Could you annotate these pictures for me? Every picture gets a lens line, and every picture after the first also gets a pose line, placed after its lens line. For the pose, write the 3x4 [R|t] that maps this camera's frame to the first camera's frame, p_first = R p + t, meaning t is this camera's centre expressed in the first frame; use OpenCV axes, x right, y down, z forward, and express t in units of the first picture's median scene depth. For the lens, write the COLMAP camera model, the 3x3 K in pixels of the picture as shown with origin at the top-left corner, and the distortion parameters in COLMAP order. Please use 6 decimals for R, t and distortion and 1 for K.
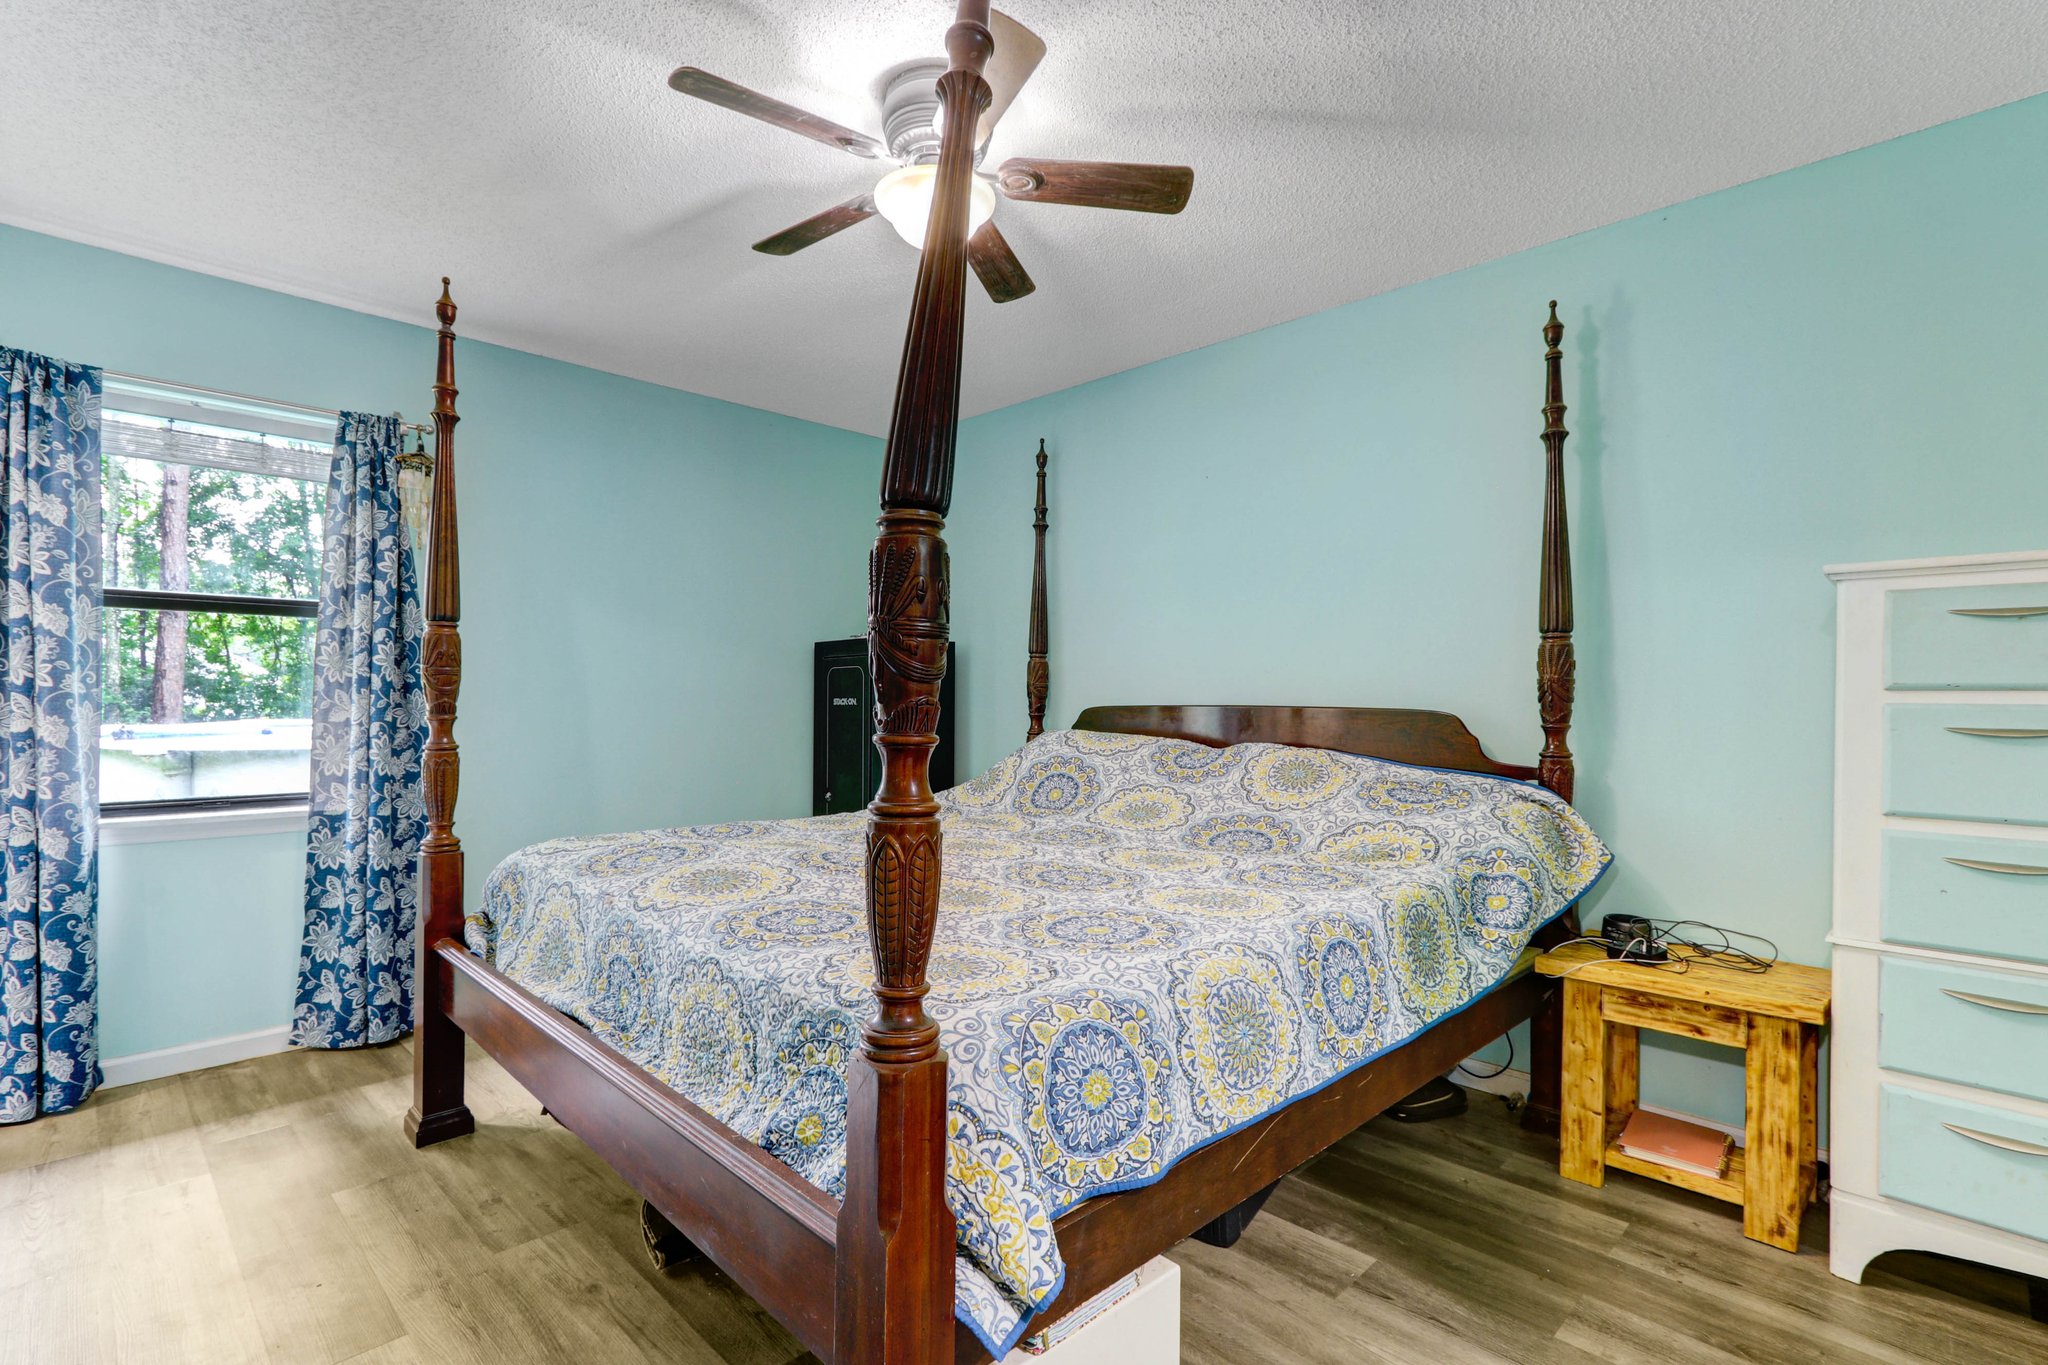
lens RADIAL K [[953.8, 0, 1016.0], [0, 953.8, 682.5], [0, 0, 1]] dist [-0.002347, 0.000809]
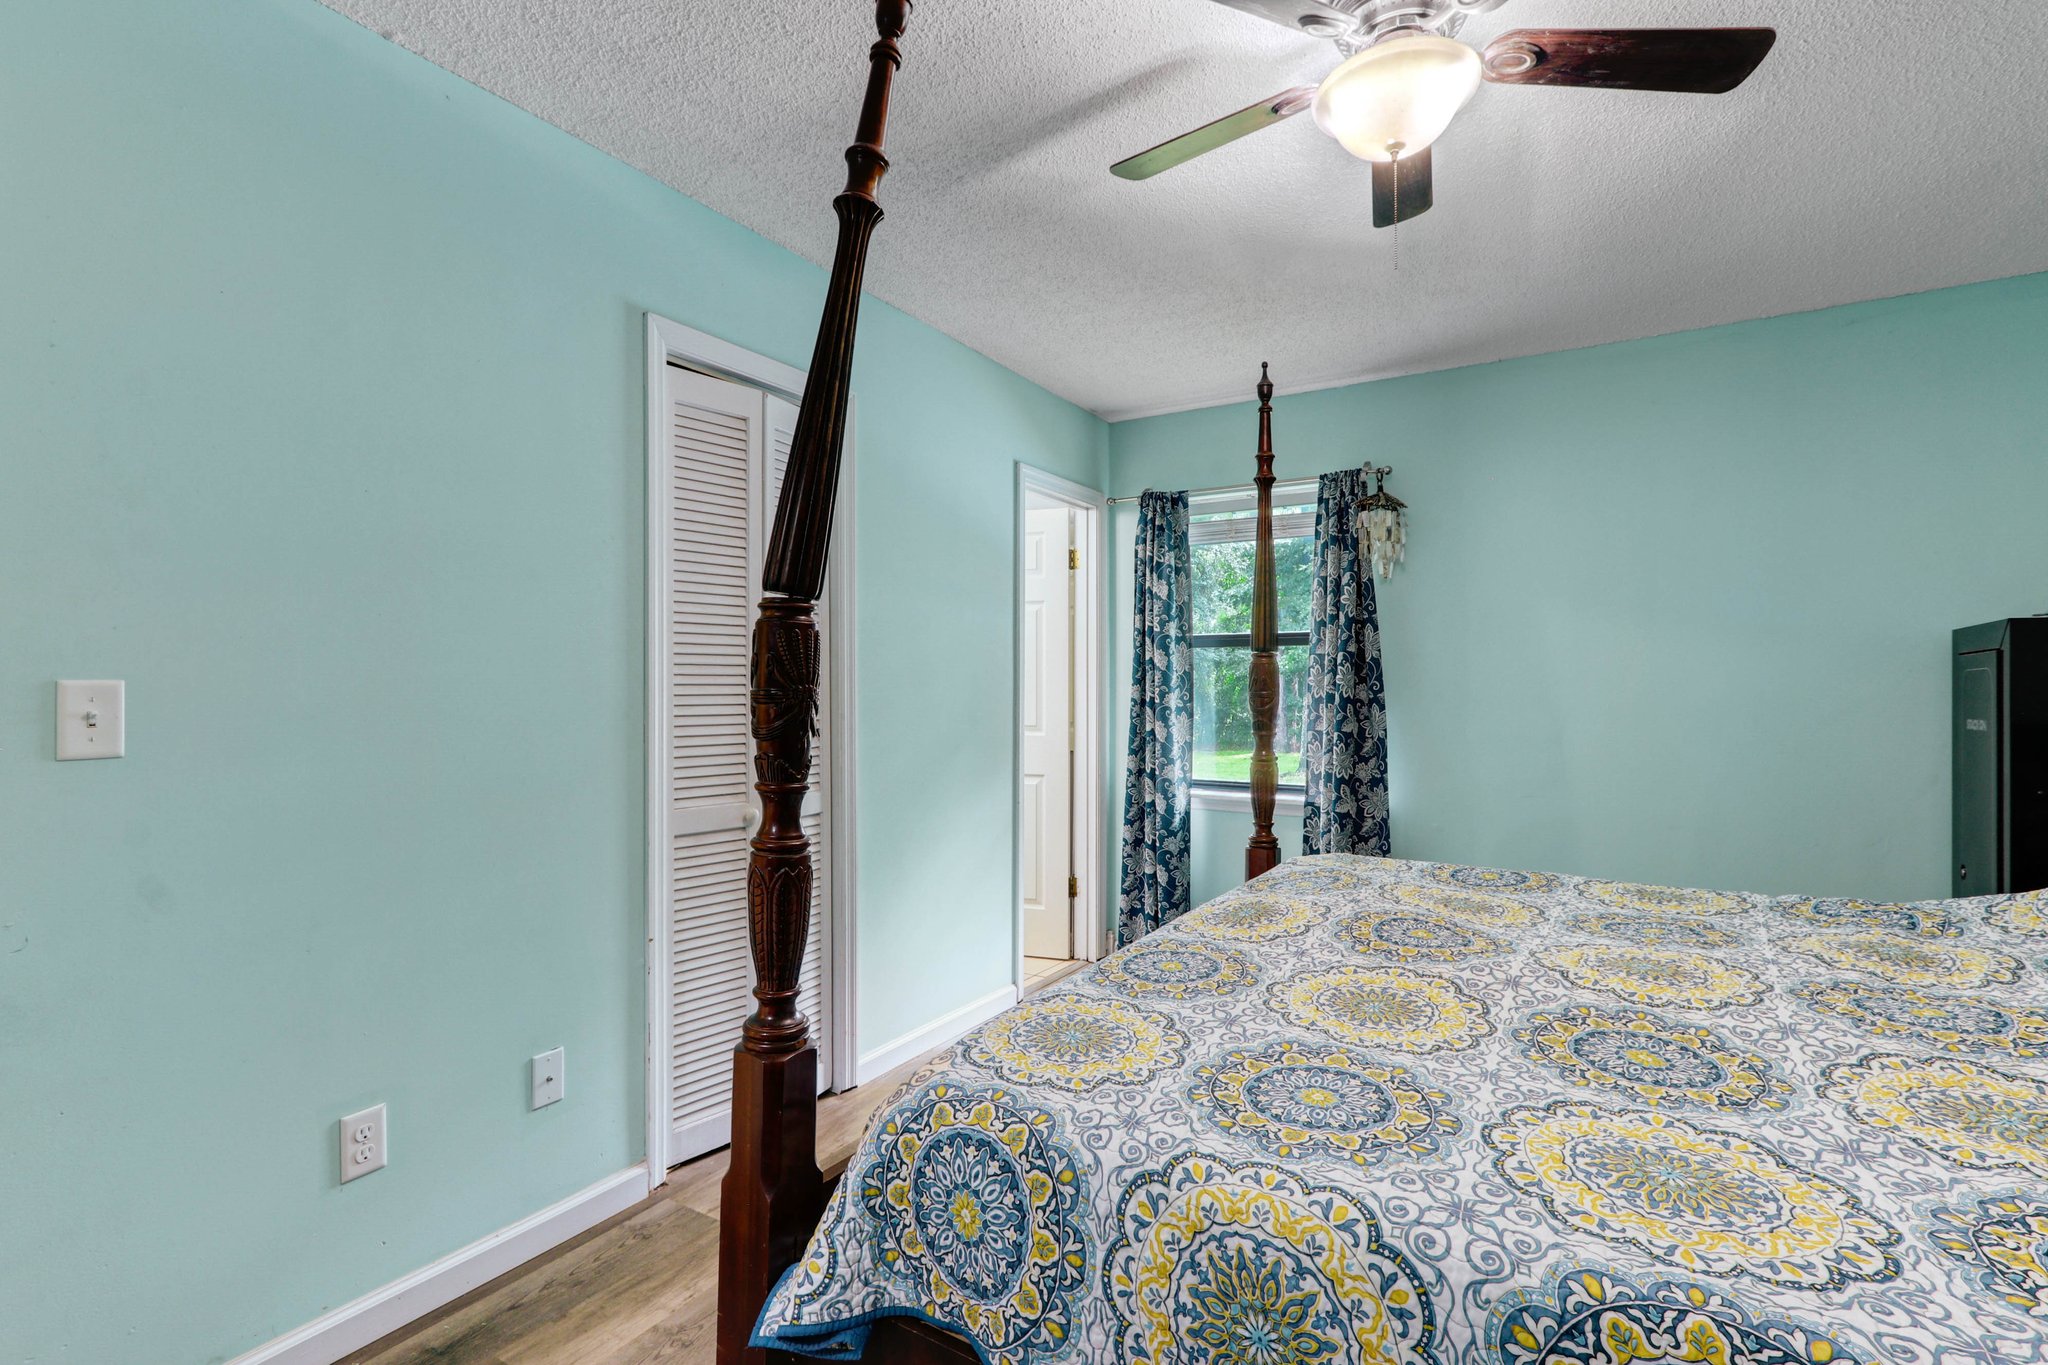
lens RADIAL K [[964.9, 0, 1027.9], [0, 964.9, 652.1], [0, 0, 1]] dist [0.008166, 0.000163]
pose [[0.219732, -0.037948, -0.974822, 0.489001], [0.019012, 0.999220, -0.034612, -0.027548], [0.975375, -0.010928, 0.220282, 0.433382]]
